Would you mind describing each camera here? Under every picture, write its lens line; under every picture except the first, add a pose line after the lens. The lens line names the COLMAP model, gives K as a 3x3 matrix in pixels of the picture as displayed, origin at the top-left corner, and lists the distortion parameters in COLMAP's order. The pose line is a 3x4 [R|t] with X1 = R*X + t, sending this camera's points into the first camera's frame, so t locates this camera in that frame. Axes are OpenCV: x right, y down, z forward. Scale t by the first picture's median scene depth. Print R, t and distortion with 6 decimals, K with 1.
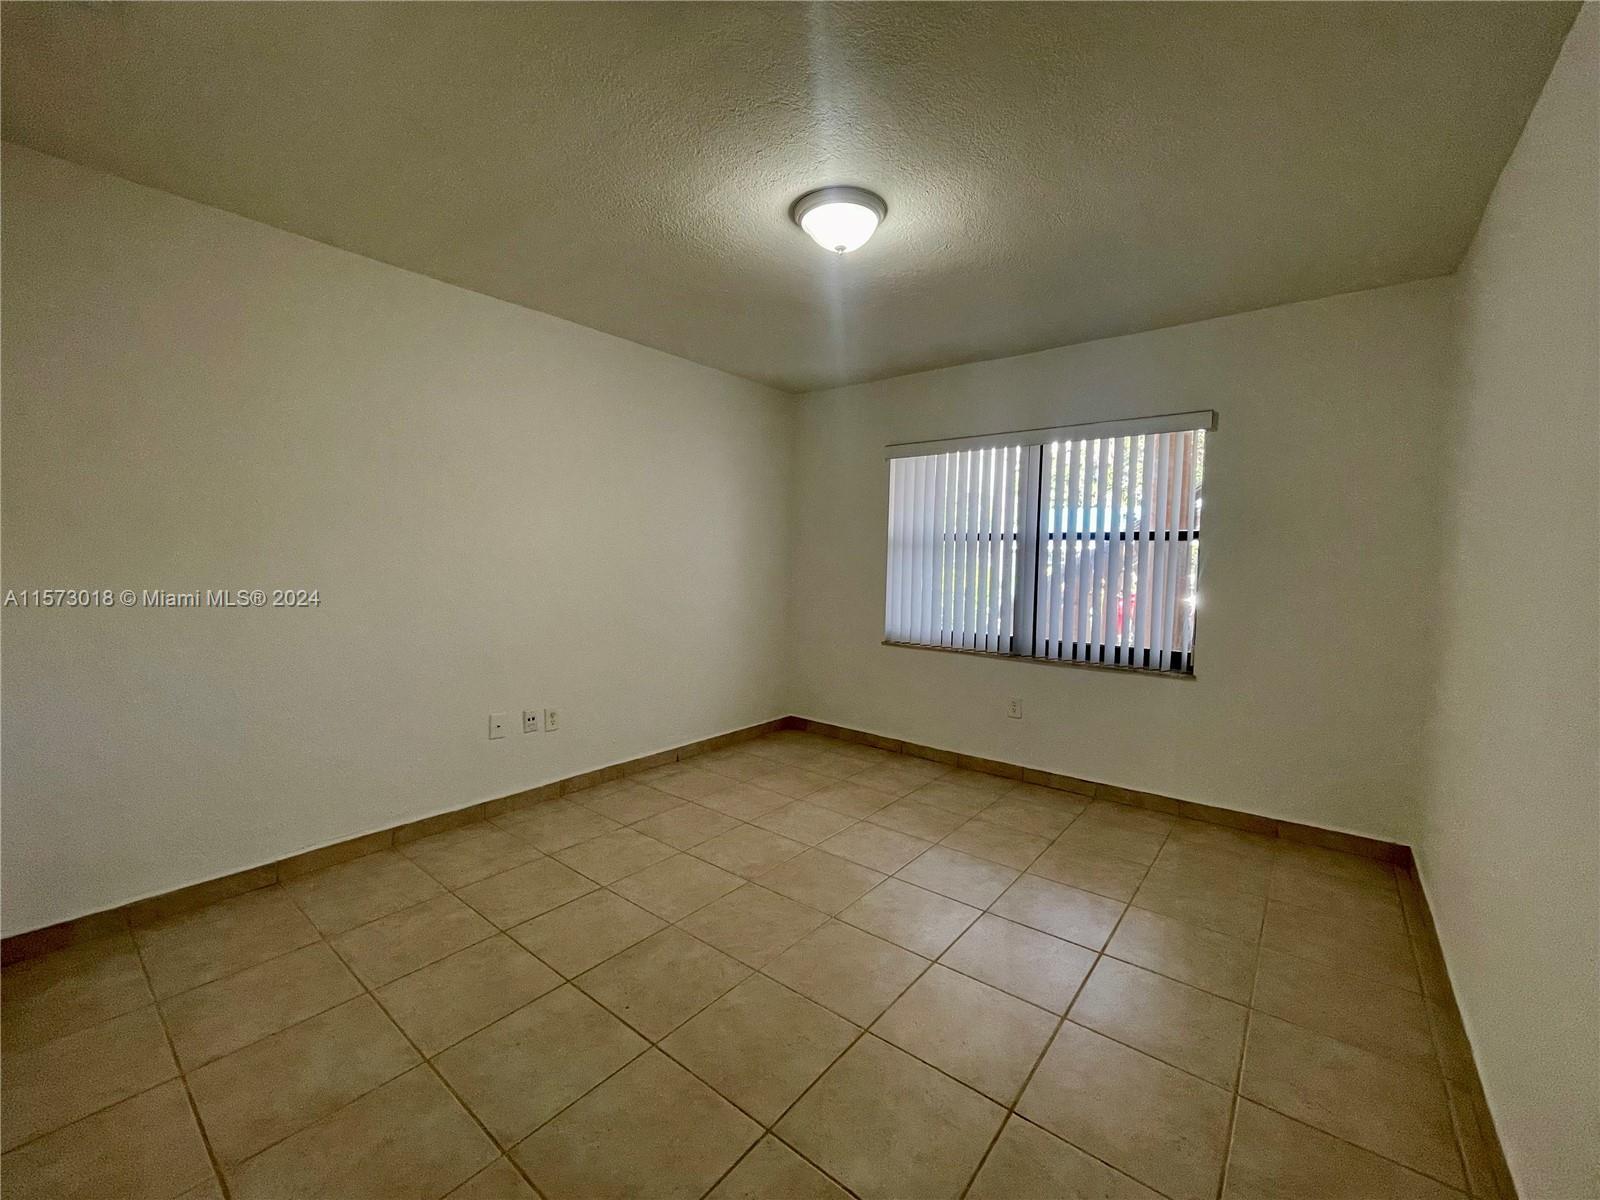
lens RADIAL K [[650.6, 0, 798.6], [0, 650.6, 603.6], [0, 0, 1]] dist [0.000783, -0.000021]
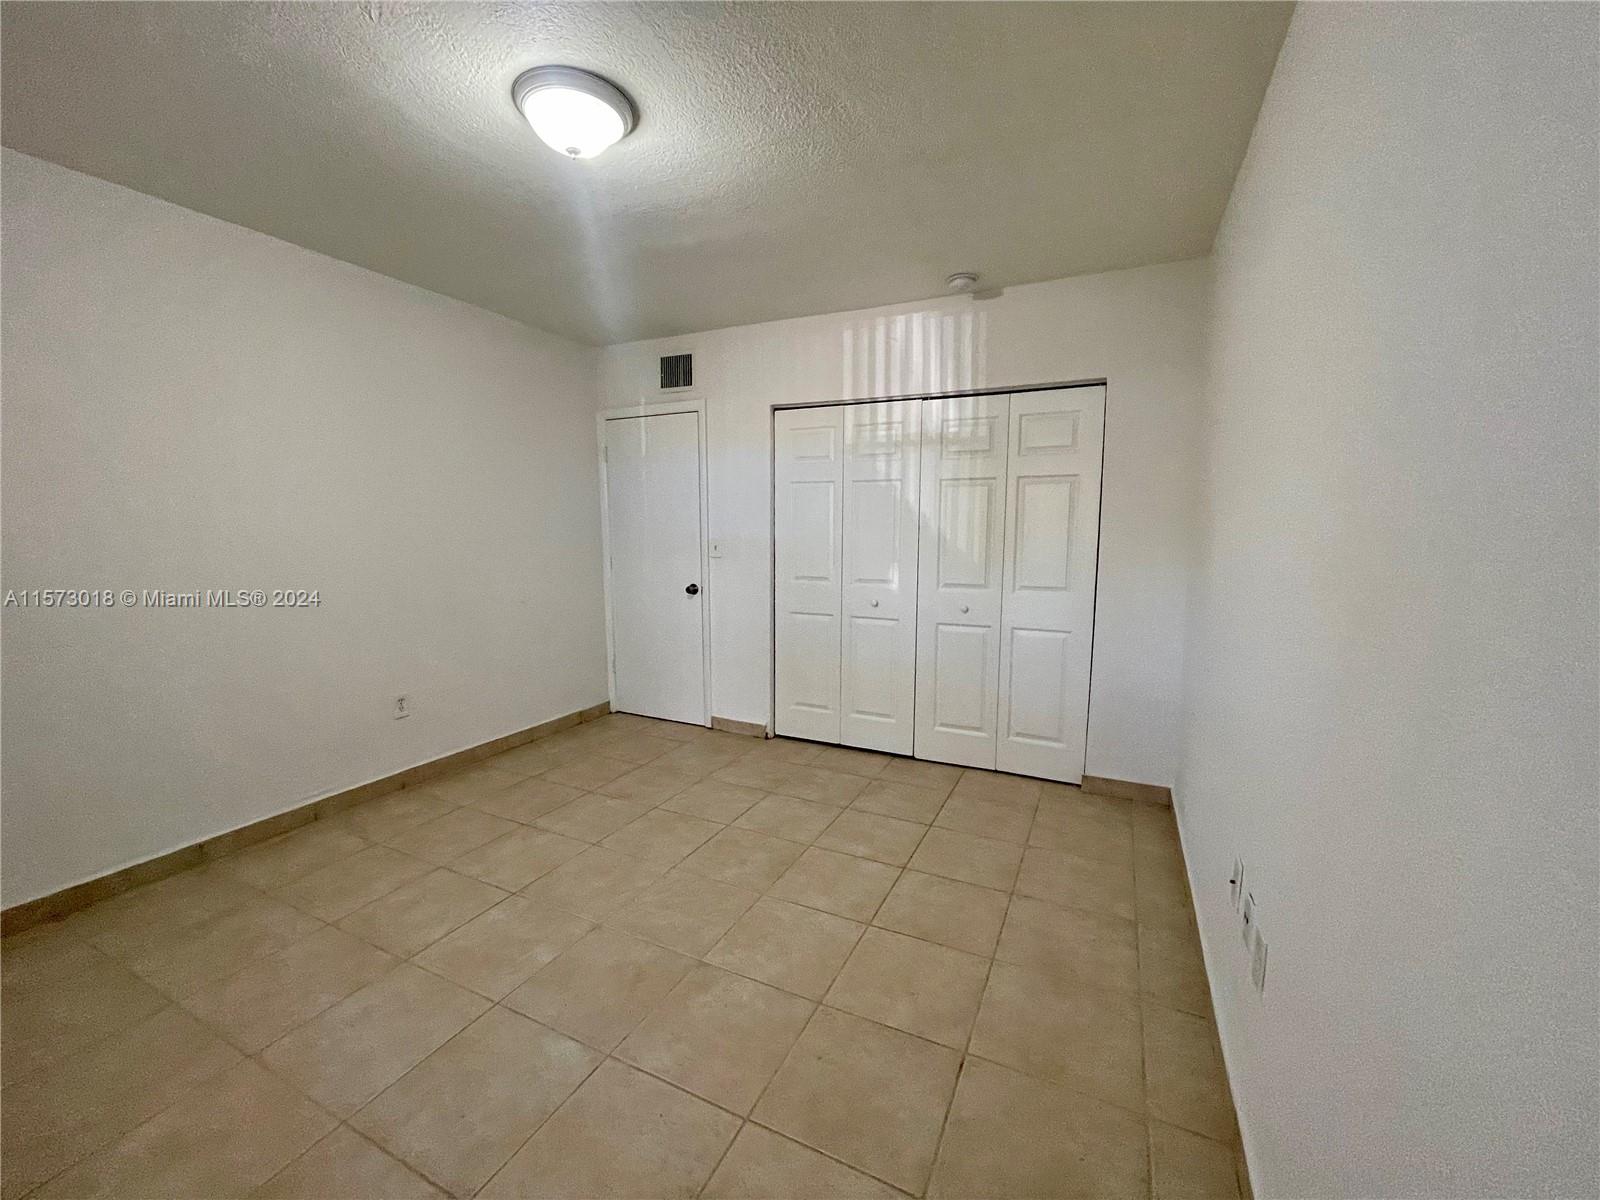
lens RADIAL K [[650.6, 0, 799.2], [0, 650.6, 603.5], [0, 0, 1]] dist [0.000783, -0.000021]
pose [[0.974610, -0.049413, 0.218390, 0.126391], [0.037554, 0.997603, 0.058125, -0.016037], [-0.220738, -0.048448, 0.974129, 0.107583]]
